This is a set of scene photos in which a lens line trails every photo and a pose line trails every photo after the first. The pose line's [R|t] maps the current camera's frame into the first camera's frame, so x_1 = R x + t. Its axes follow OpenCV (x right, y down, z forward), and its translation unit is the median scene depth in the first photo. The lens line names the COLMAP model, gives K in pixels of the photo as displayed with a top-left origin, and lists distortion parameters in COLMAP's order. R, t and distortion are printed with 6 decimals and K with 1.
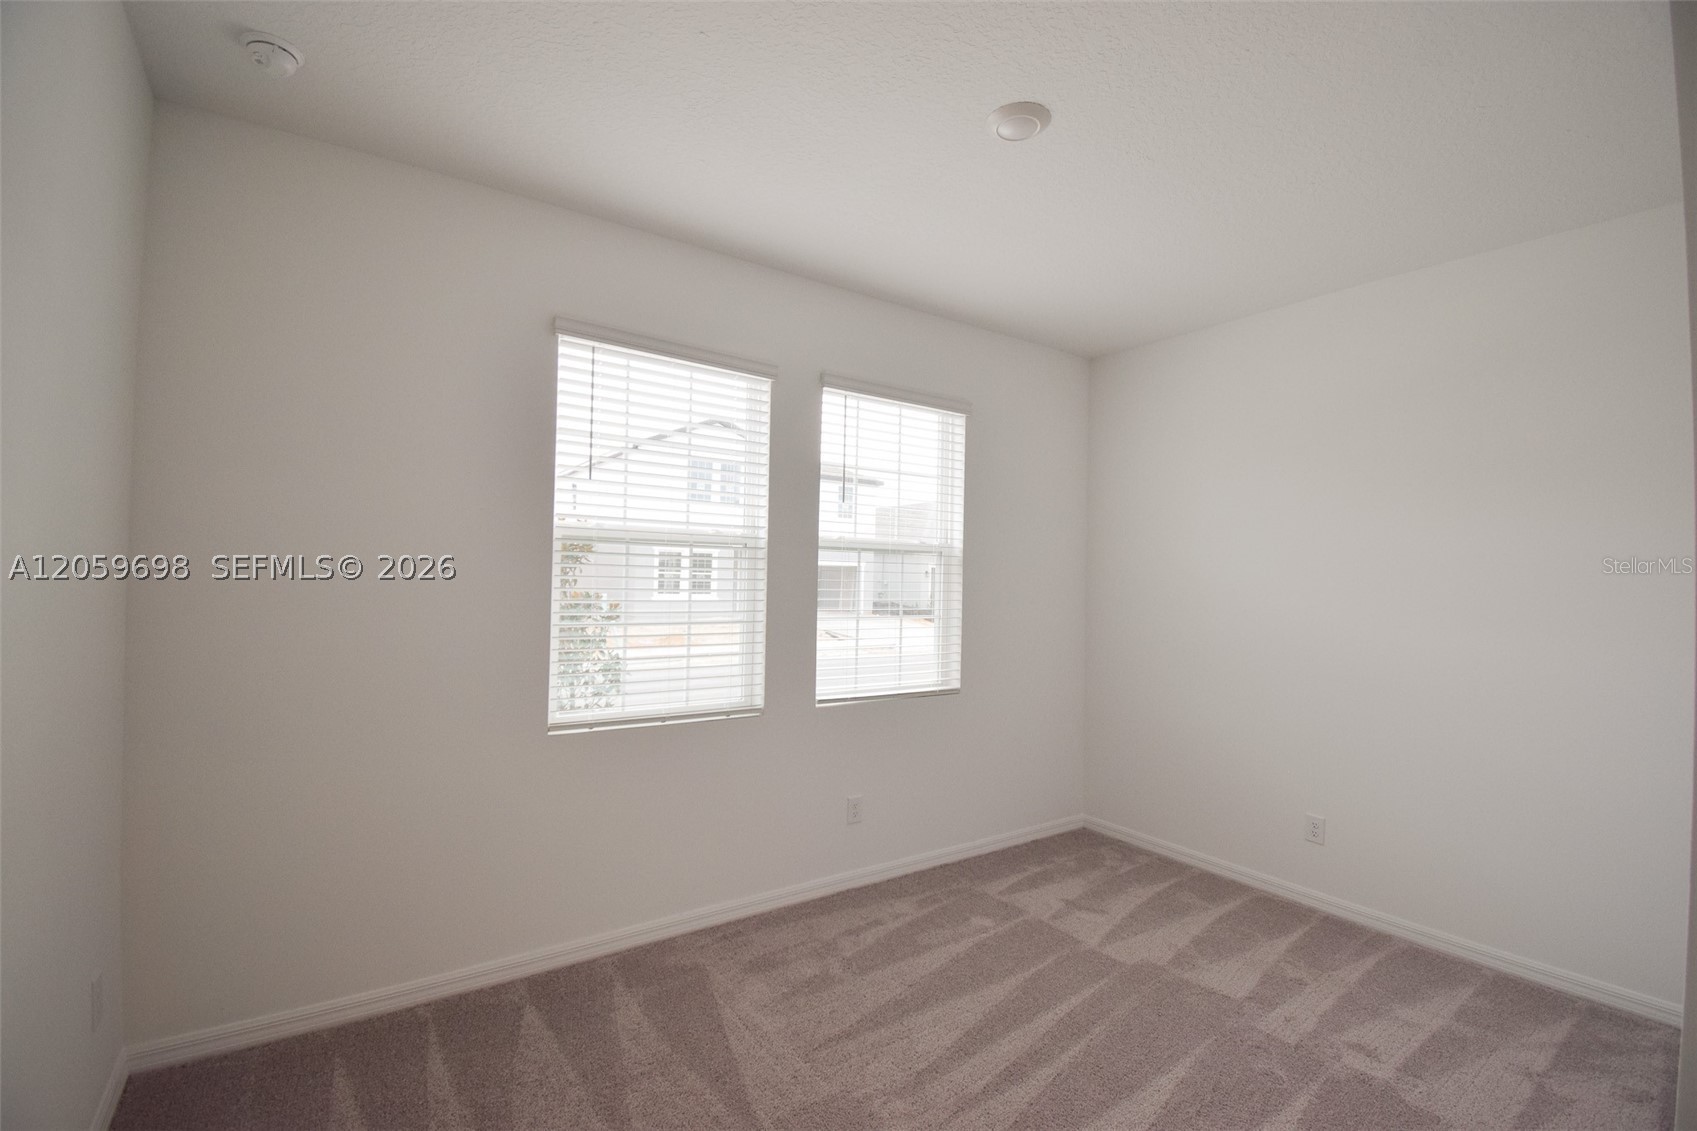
lens RADIAL K [[754.2, 0, 860.7], [0, 754.2, 576.1], [0, 0, 1]] dist [0.001342, -0.007305]
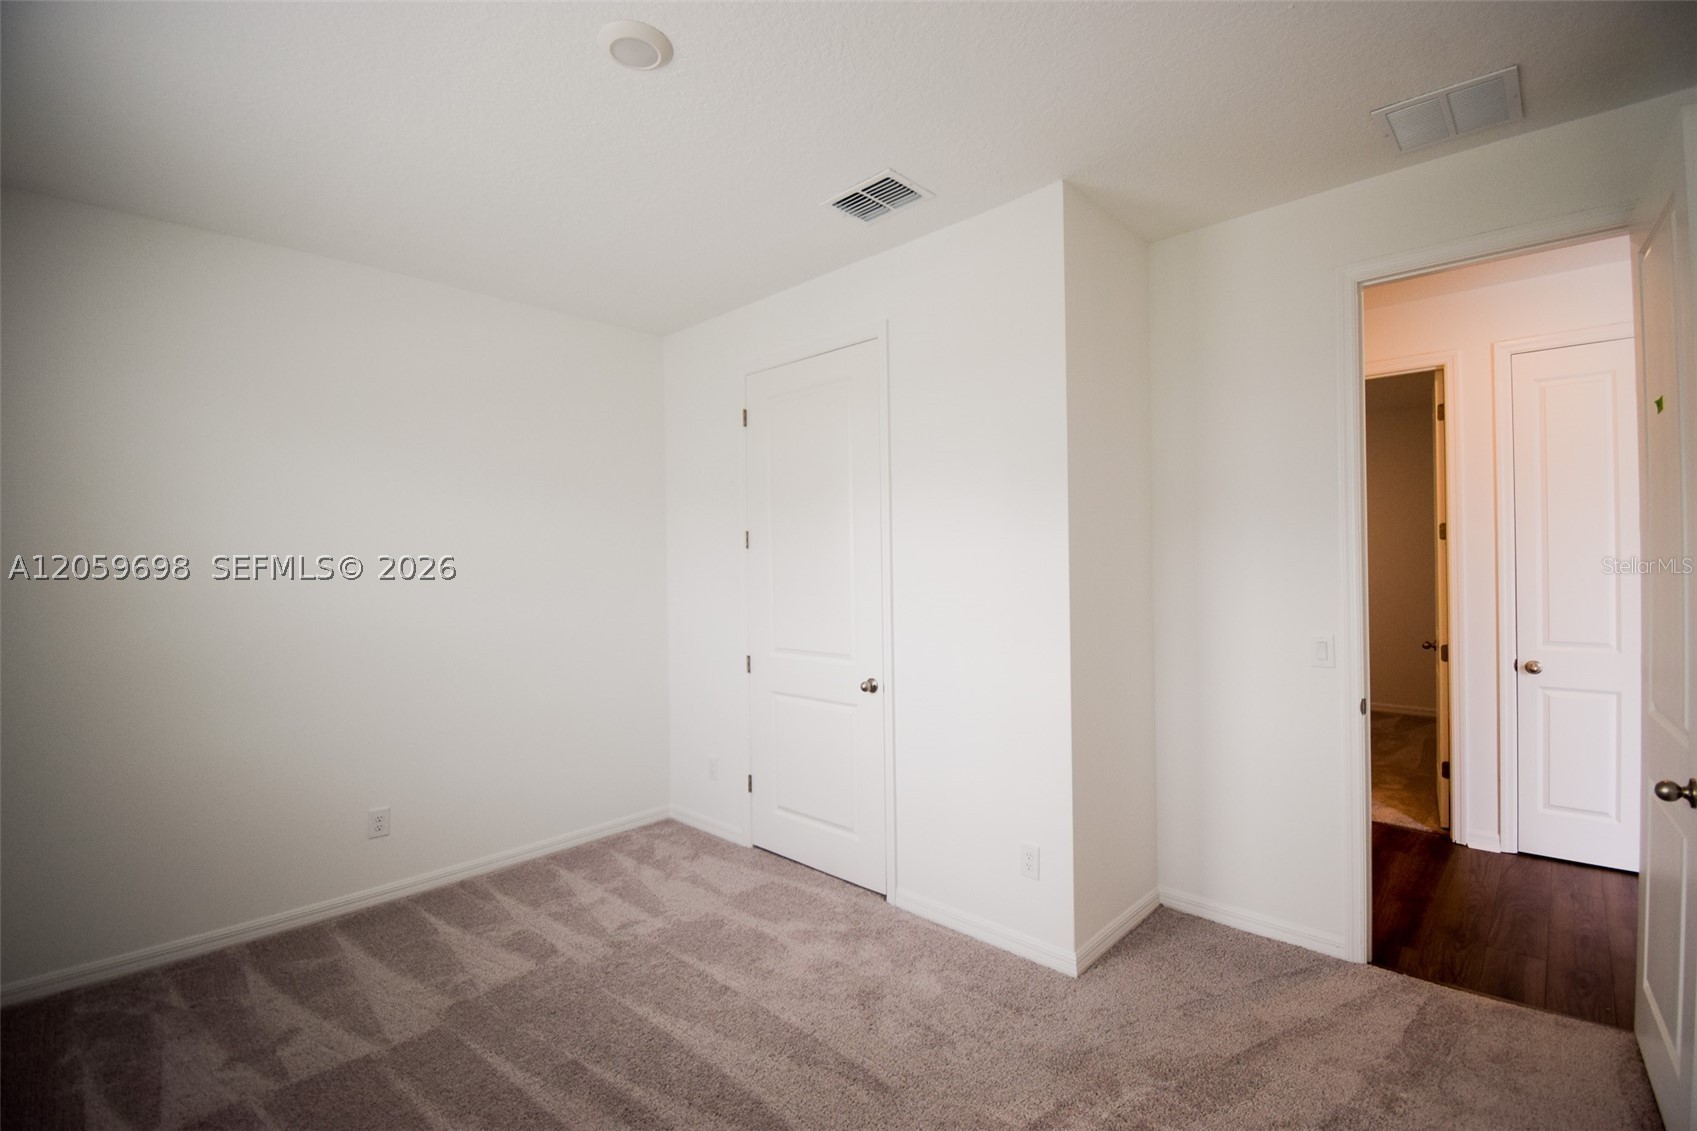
lens RADIAL K [[754.2, 0, 843.0], [0, 754.2, 563.7], [0, 0, 1]] dist [0.001342, -0.007305]
pose [[-0.215216, -0.006428, 0.976545, -0.390375], [-0.003247, 0.999978, 0.005866, -0.005295], [-0.976561, -0.001908, -0.215233, 0.515624]]
